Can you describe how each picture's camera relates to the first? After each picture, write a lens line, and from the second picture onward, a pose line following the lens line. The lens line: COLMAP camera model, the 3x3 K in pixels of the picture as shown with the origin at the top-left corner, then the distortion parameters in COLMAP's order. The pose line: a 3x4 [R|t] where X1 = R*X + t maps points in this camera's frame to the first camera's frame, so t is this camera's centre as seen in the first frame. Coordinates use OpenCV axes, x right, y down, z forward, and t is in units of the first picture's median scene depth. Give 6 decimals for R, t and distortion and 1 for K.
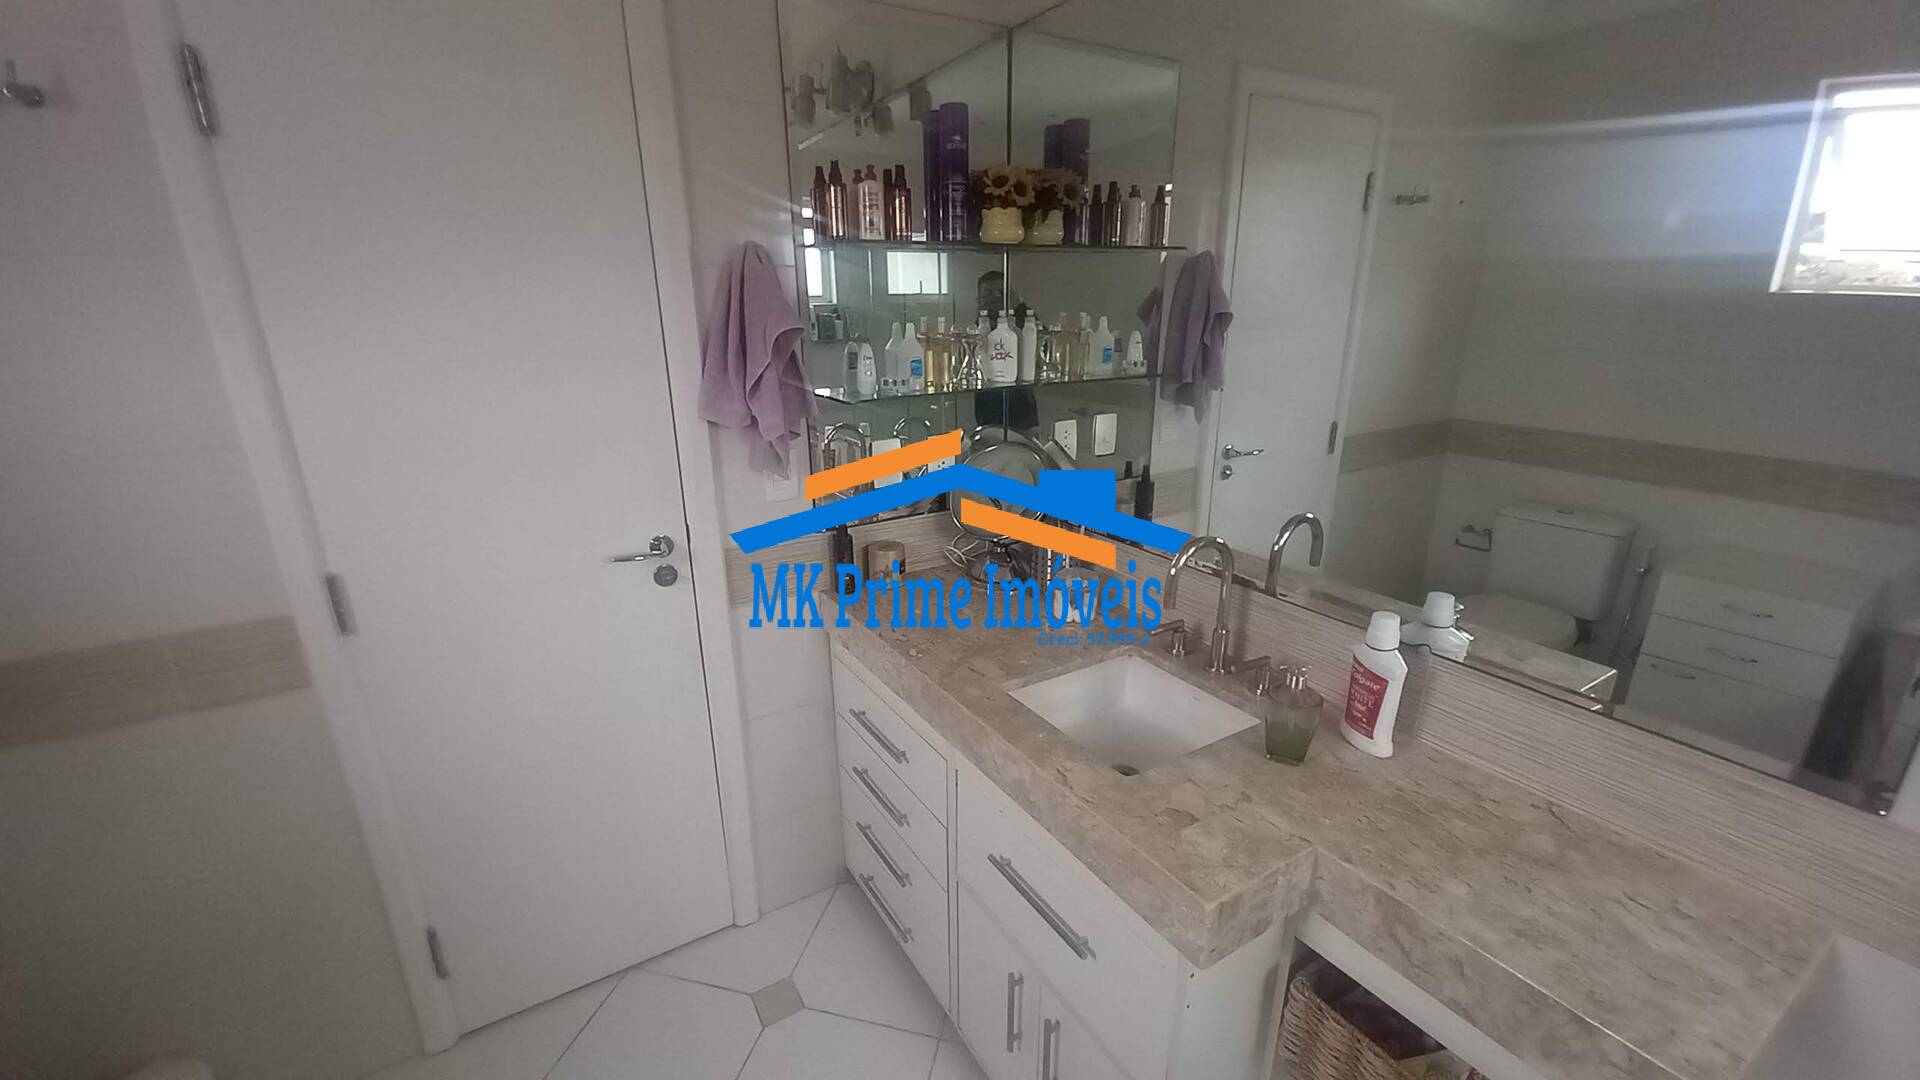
lens RADIAL K [[757.3, 0, 946.5], [0, 757.3, 544.3], [0, 0, 1]] dist [0.032030, -0.021931]
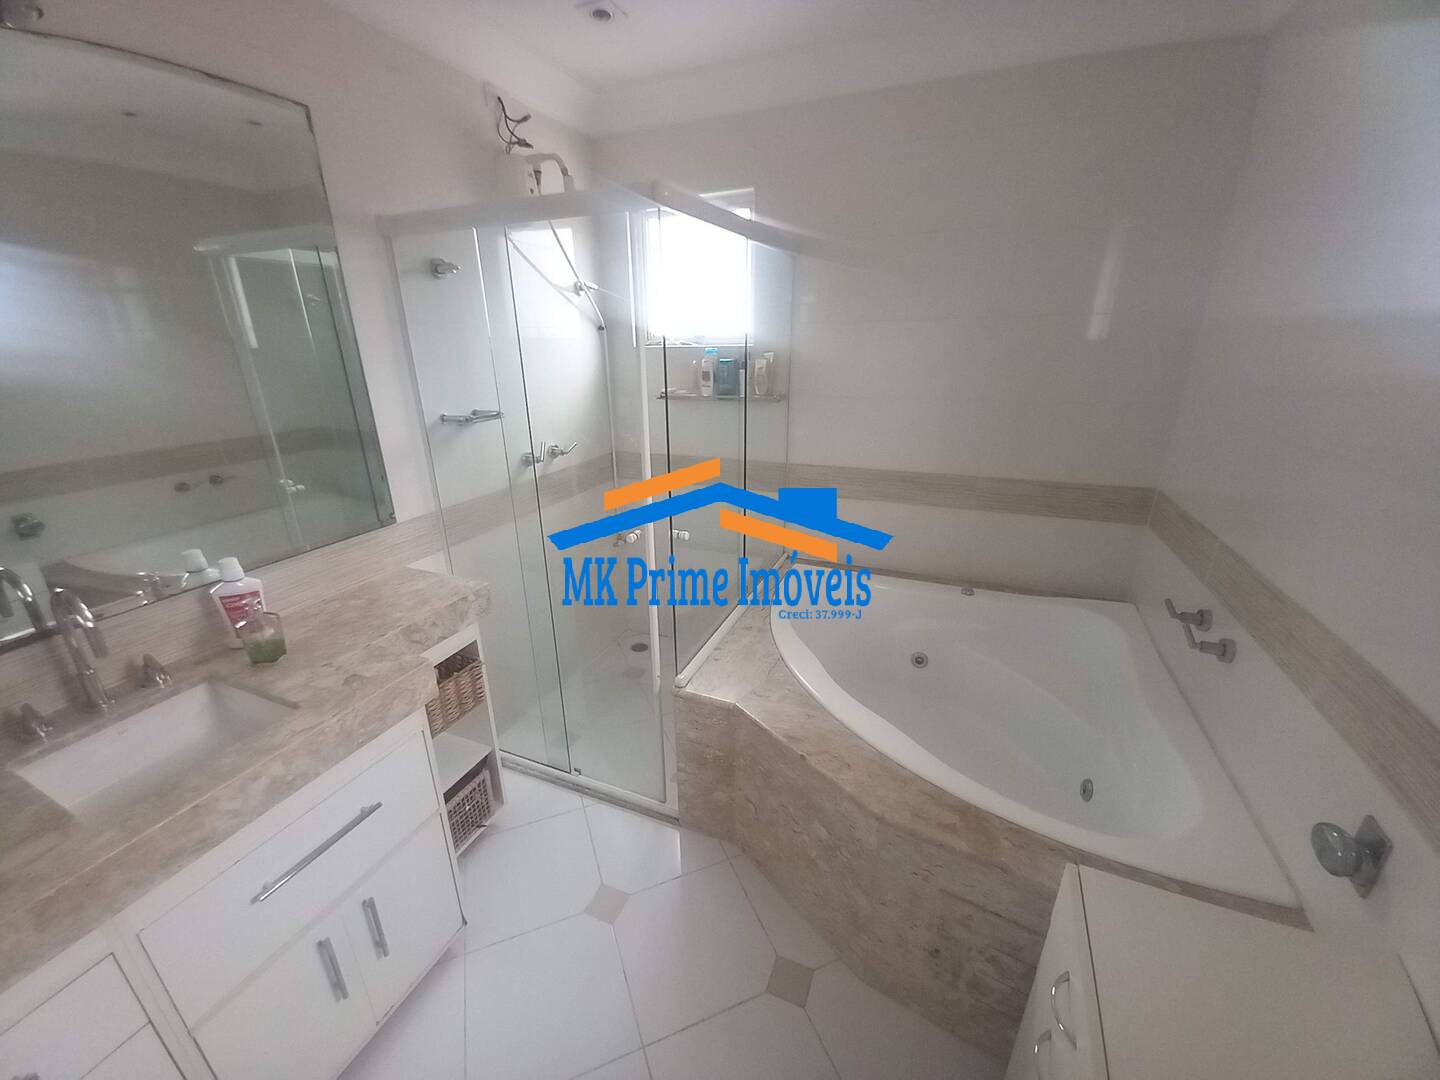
lens RADIAL K [[564.7, 0, 711.5], [0, 564.7, 543.3], [0, 0, 1]] dist [0.030456, -0.021524]
pose [[-0.579178, -0.268548, 0.769698, -1.005985], [0.266161, 0.830144, 0.489917, -0.278745], [-0.770527, 0.488613, -0.409324, 0.765774]]
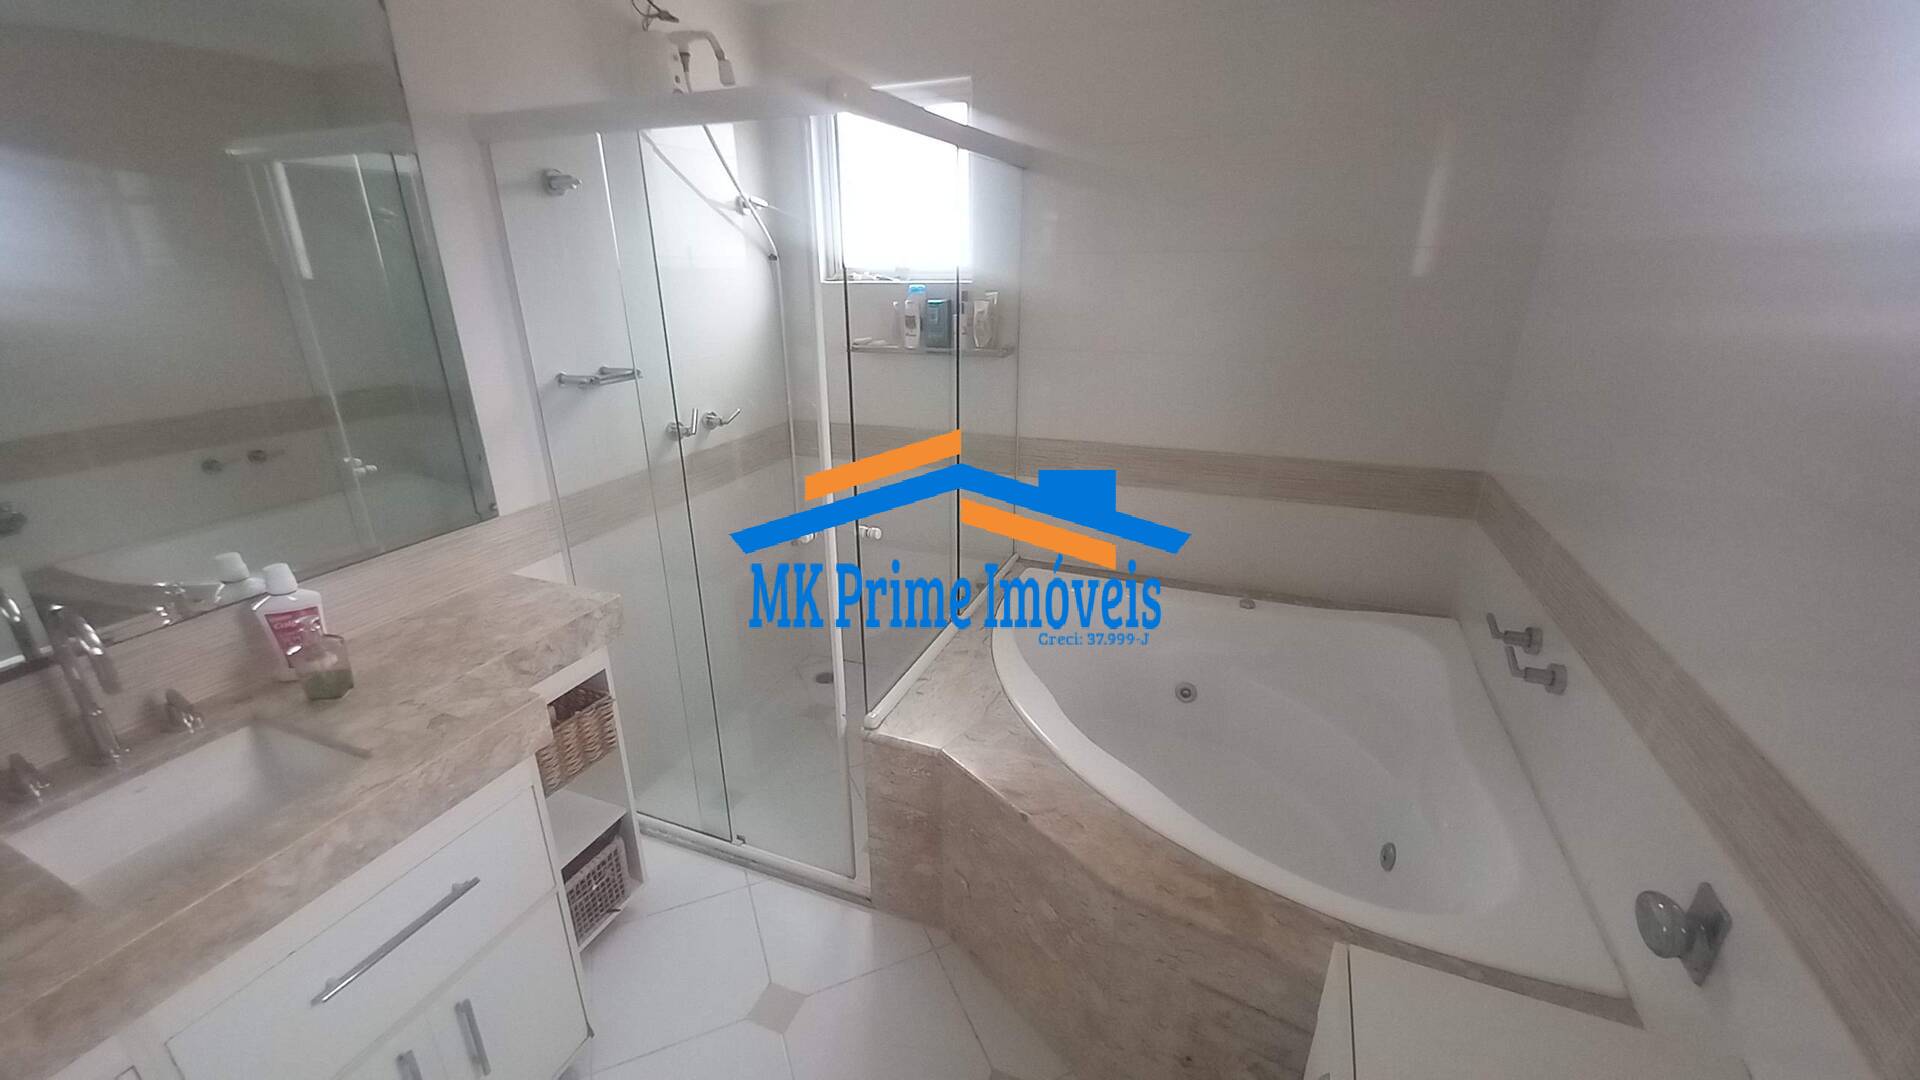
lens RADIAL K [[757.3, 0, 946.5], [0, 757.3, 544.3], [0, 0, 1]] dist [0.032030, -0.021931]
pose [[-0.593512, -0.274902, 0.756421, -1.081584], [0.257524, 0.825579, 0.502097, -0.307864], [-0.762512, 0.492797, -0.419197, 0.748029]]
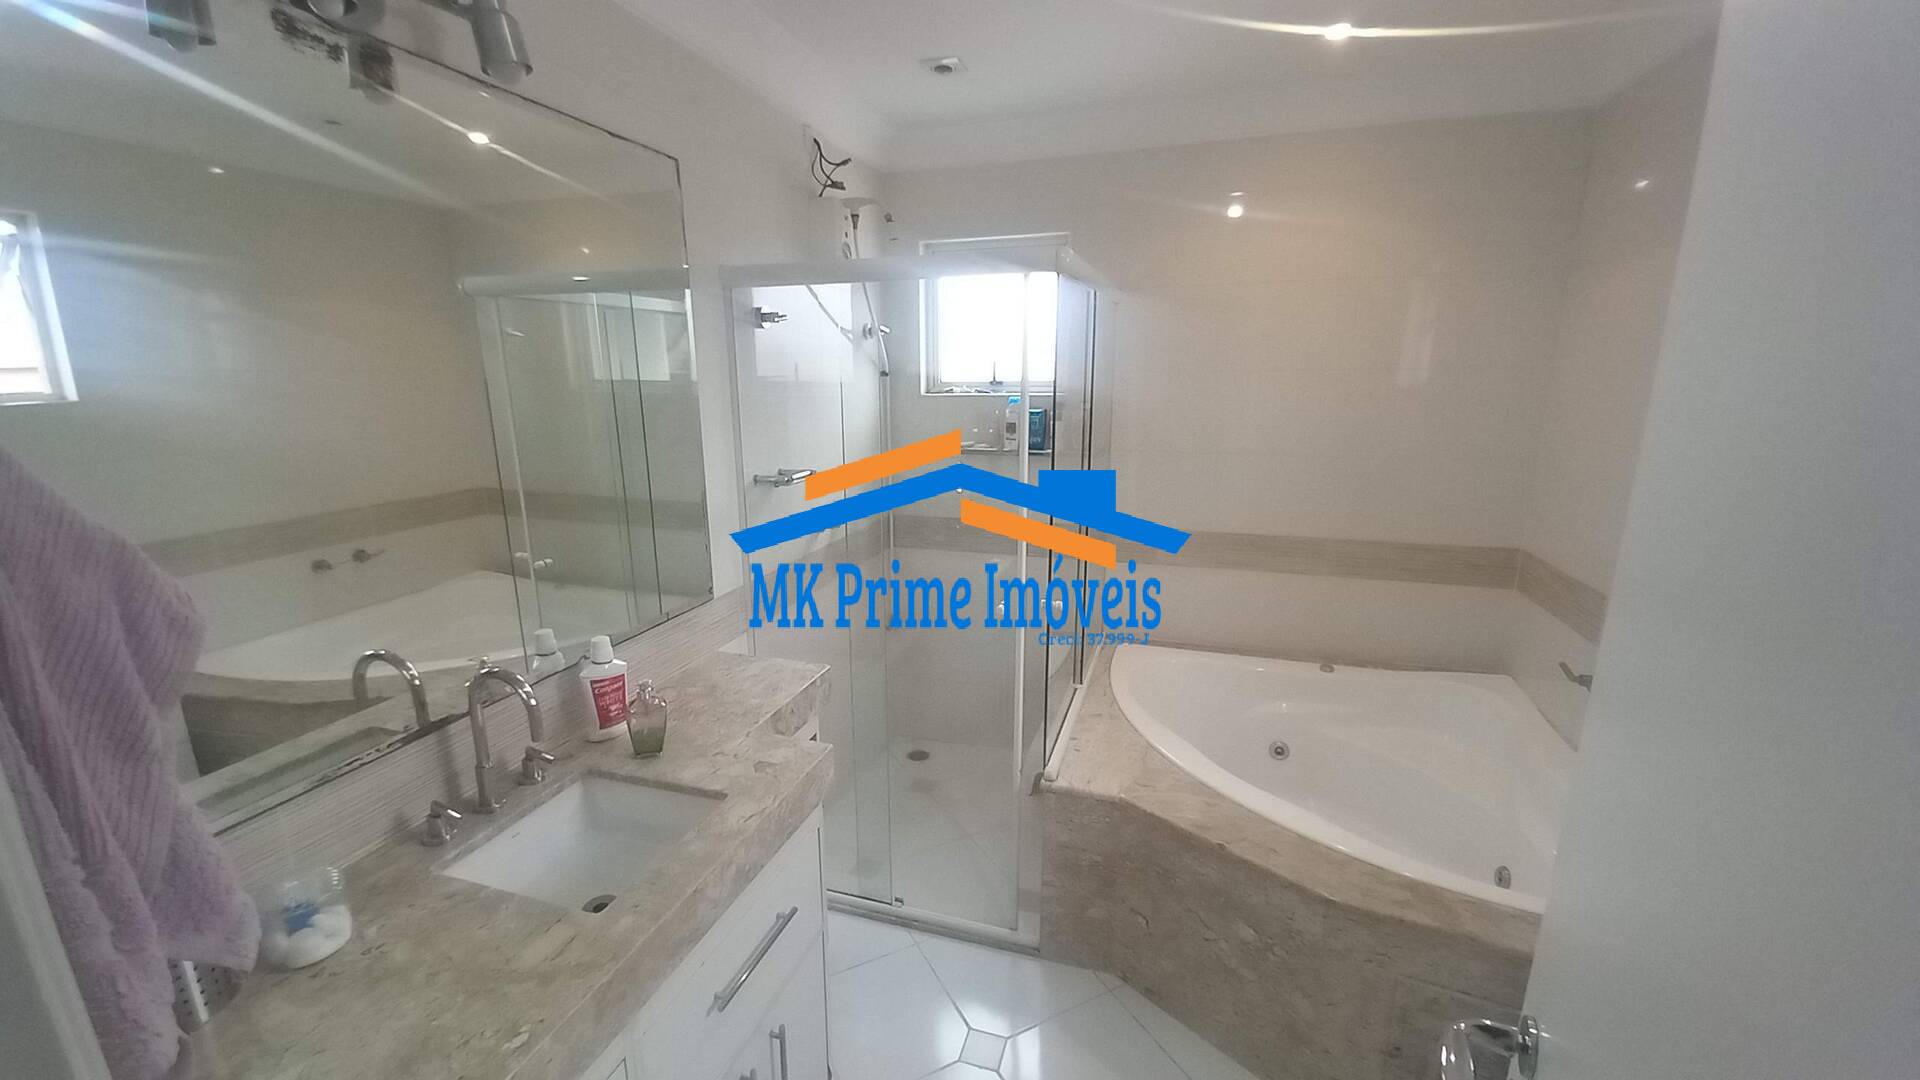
lens RADIAL K [[757.3, 0, 946.5], [0, 757.3, 544.3], [0, 0, 1]] dist [0.032030, -0.021931]
pose [[-0.649267, -0.166320, 0.742152, -0.954256], [0.242533, 0.879576, 0.409296, -0.540512], [-0.720854, 0.445739, -0.530742, 1.337625]]
